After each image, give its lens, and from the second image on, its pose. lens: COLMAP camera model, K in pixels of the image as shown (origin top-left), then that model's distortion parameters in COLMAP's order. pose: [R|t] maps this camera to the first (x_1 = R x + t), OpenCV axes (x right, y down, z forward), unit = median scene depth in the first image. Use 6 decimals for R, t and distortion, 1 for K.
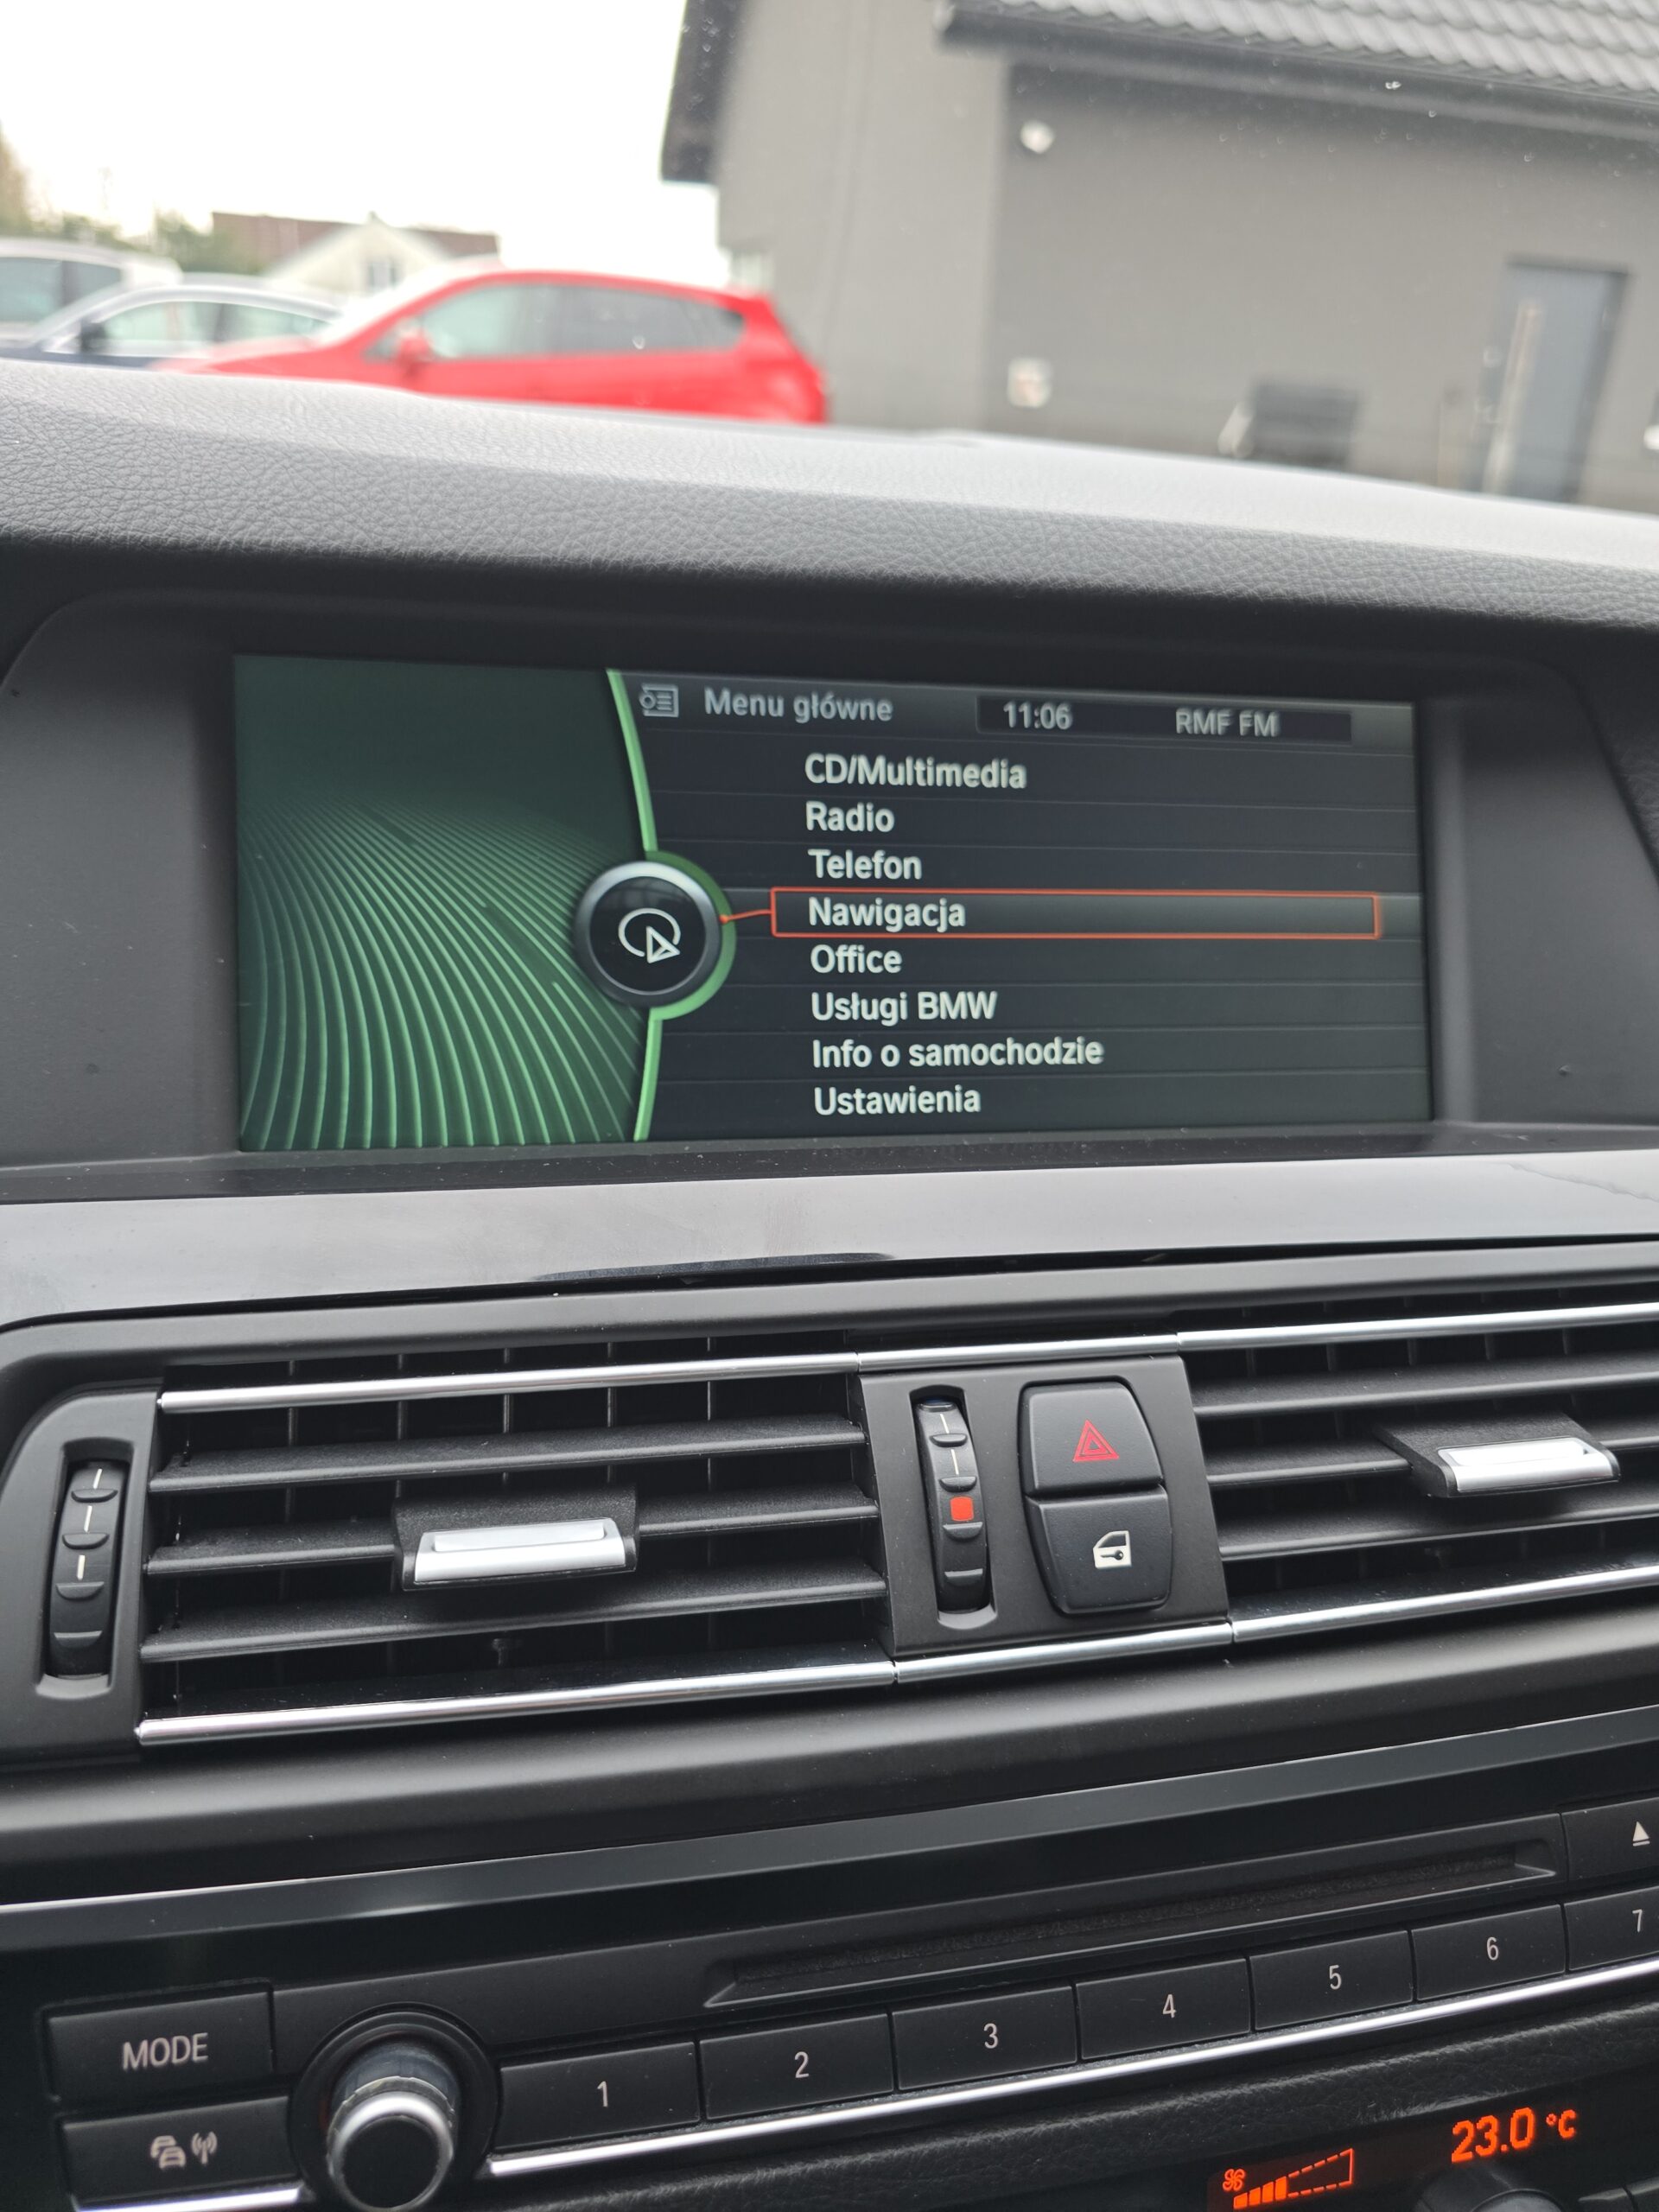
lens RADIAL K [[1519.5, 0, 851.4], [0, 1519.5, 1112.2], [0, 0, 1]] dist [0.034575, -0.045745]
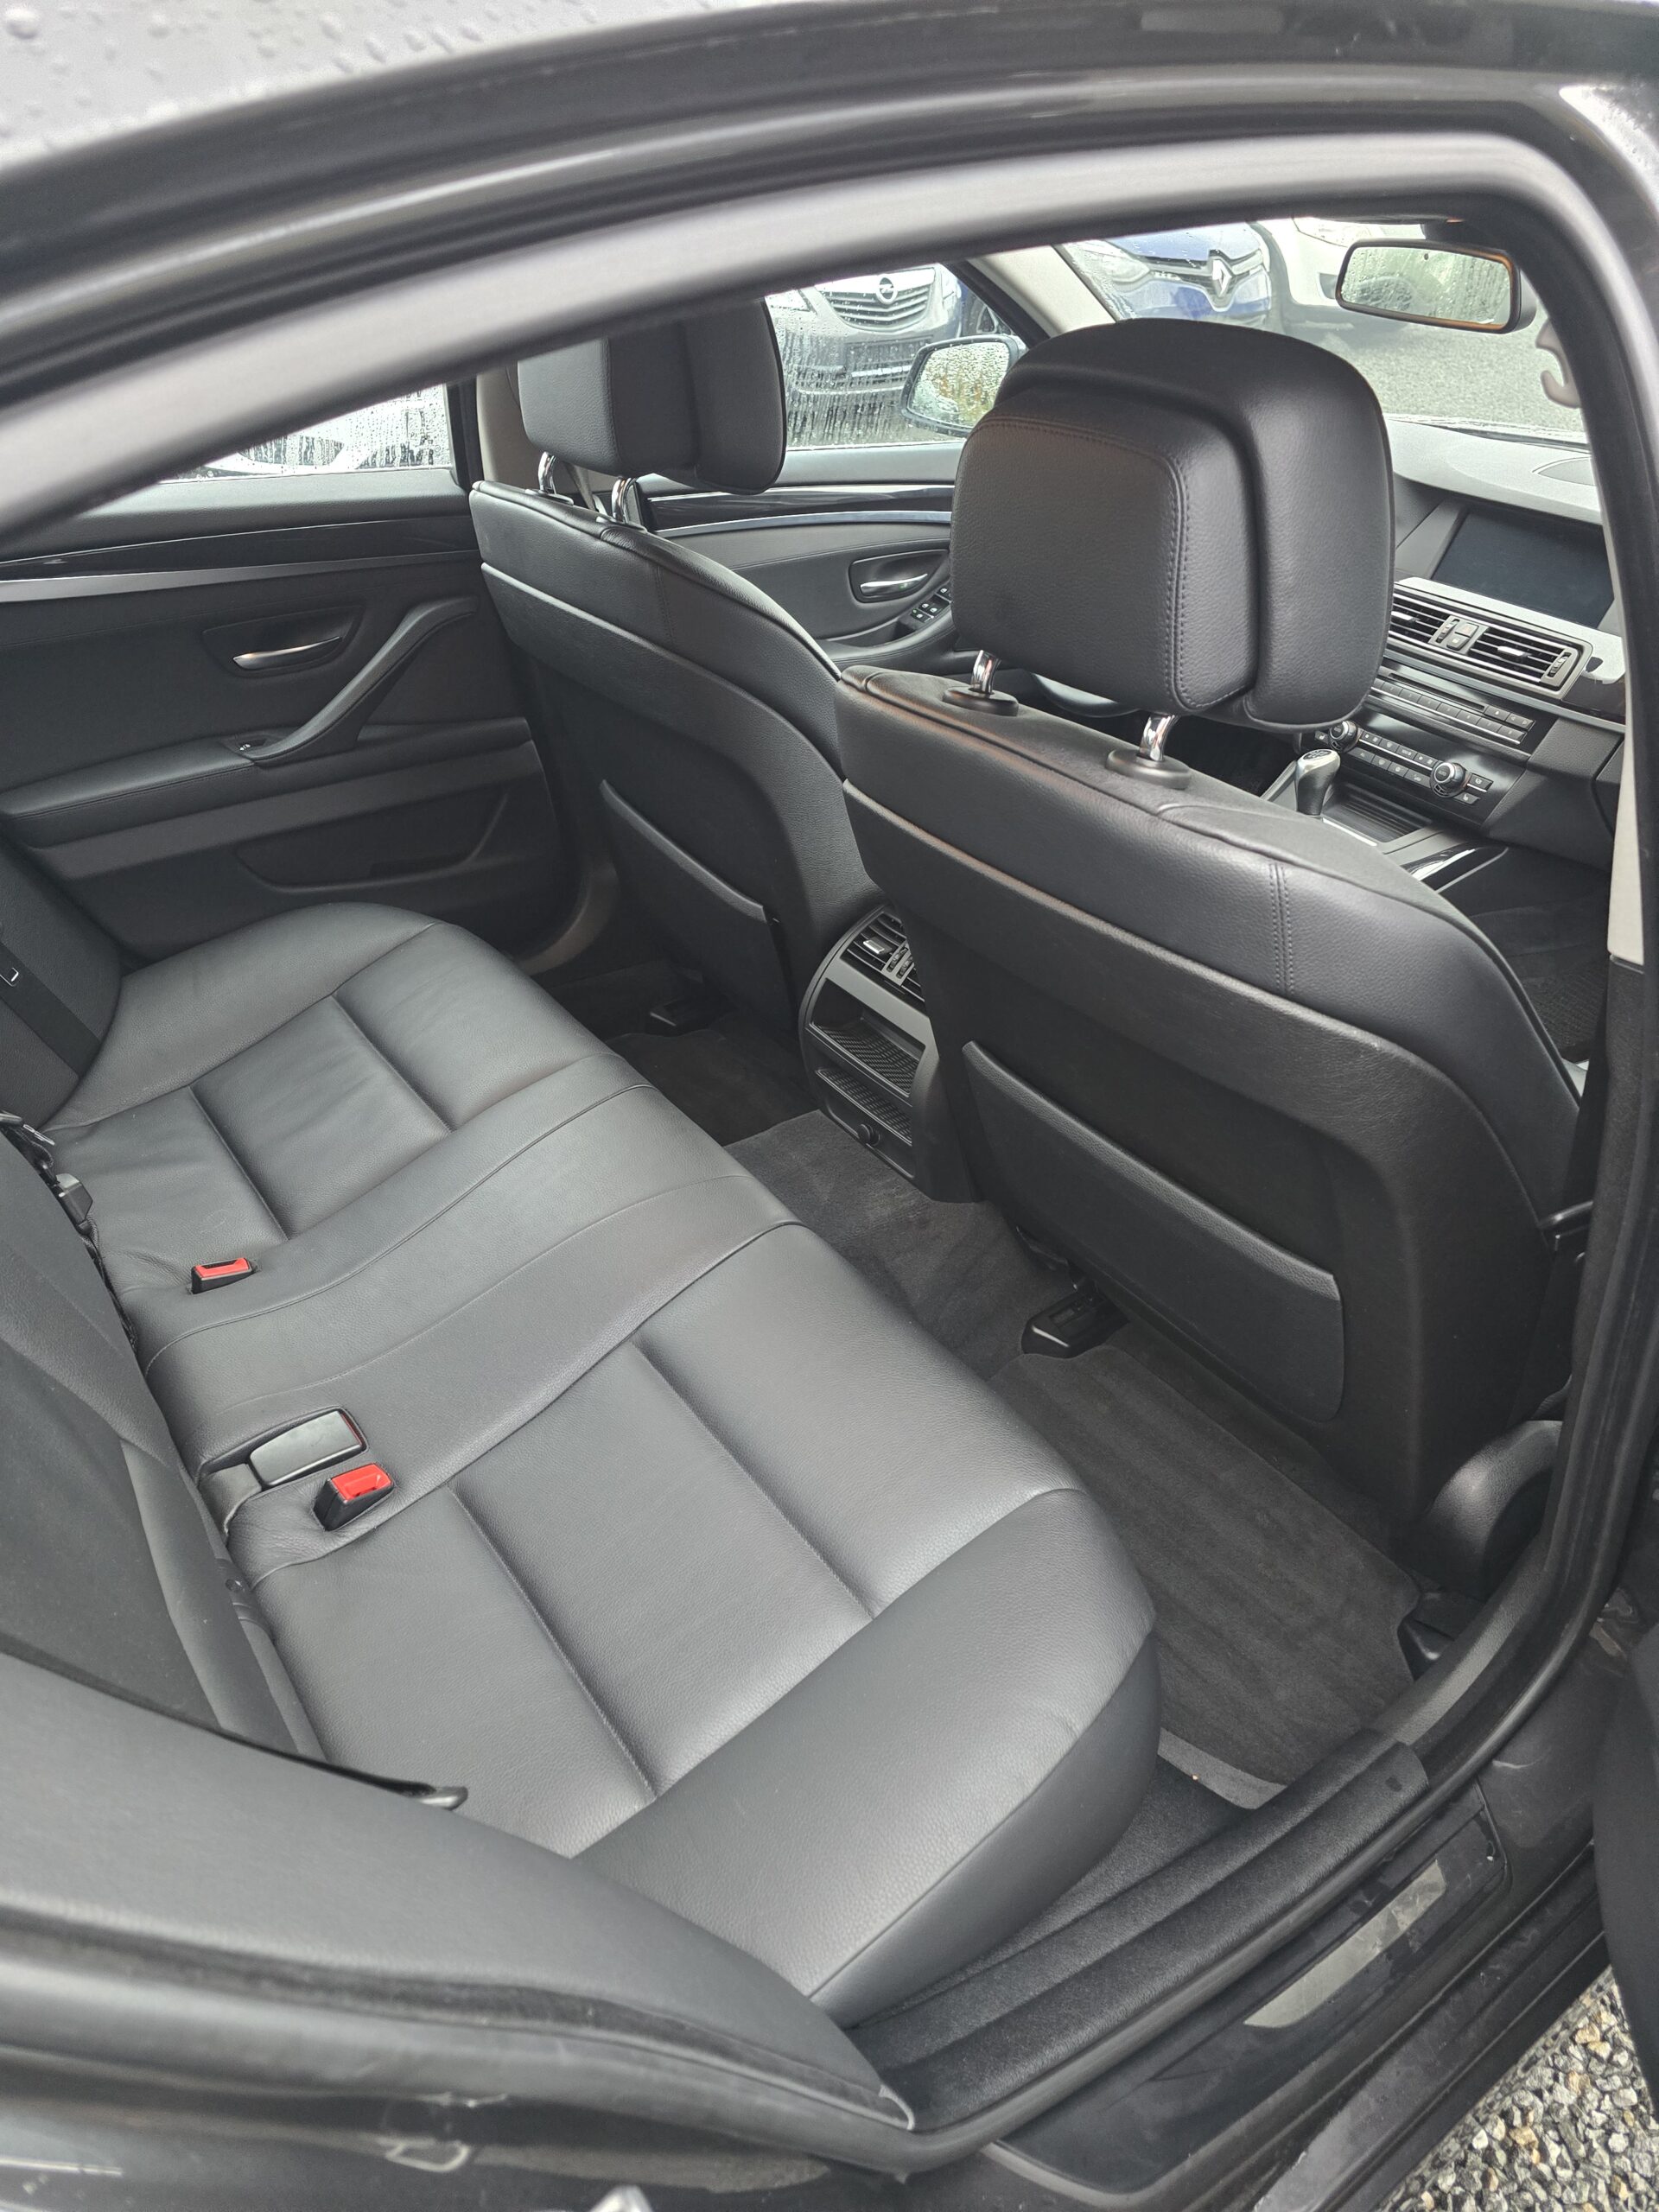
lens RADIAL K [[1498.4, 0, 829.5], [0, 1498.4, 1106.0], [0, 0, 1]] dist [0.054006, -0.053573]
pose [[0.273521, 0.466822, -0.840989, 6.402572], [-0.389691, 0.853143, 0.346826, 0.823209], [0.879390, 0.232862, 0.415269, -4.105769]]
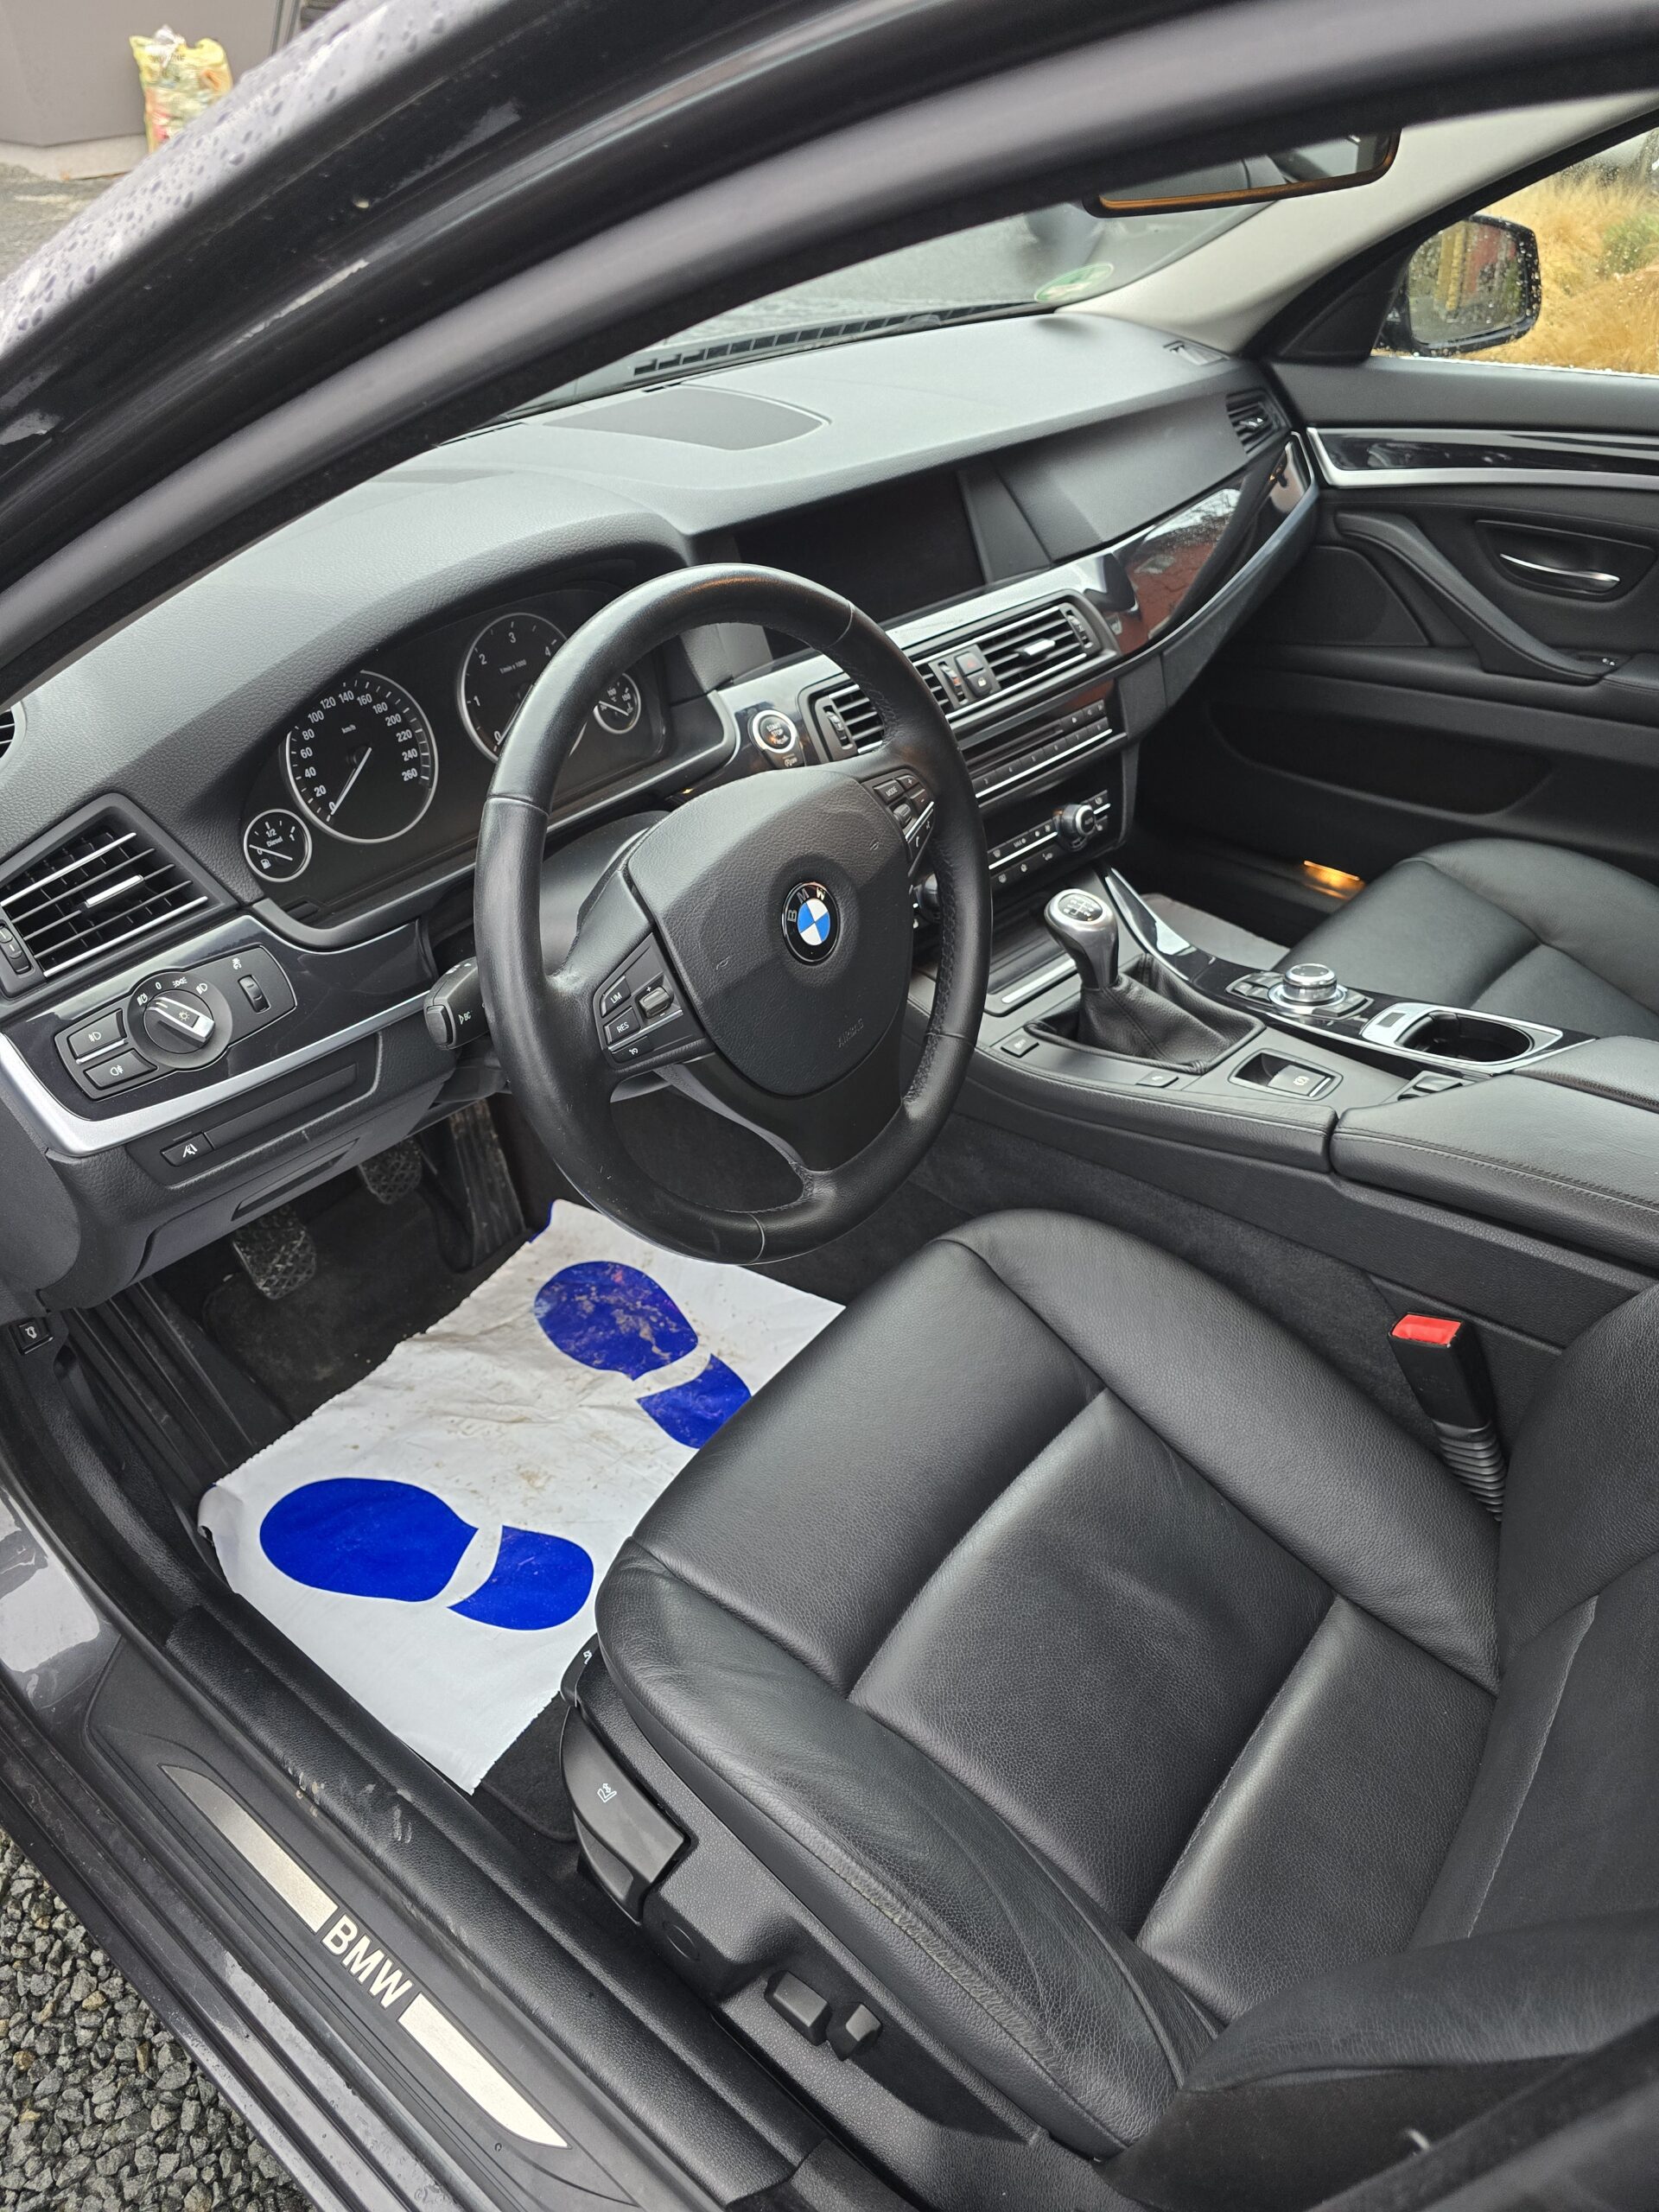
lens RADIAL K [[1465.6, 0, 835.3], [0, 1465.6, 1102.6], [0, 0, 1]] dist [0.046683, -0.026105]
pose [[0.848565, -0.380699, 0.367431, -2.448807], [0.275740, 0.910896, 0.306979, -0.070081], [-0.451558, -0.159176, 0.877929, -3.131077]]
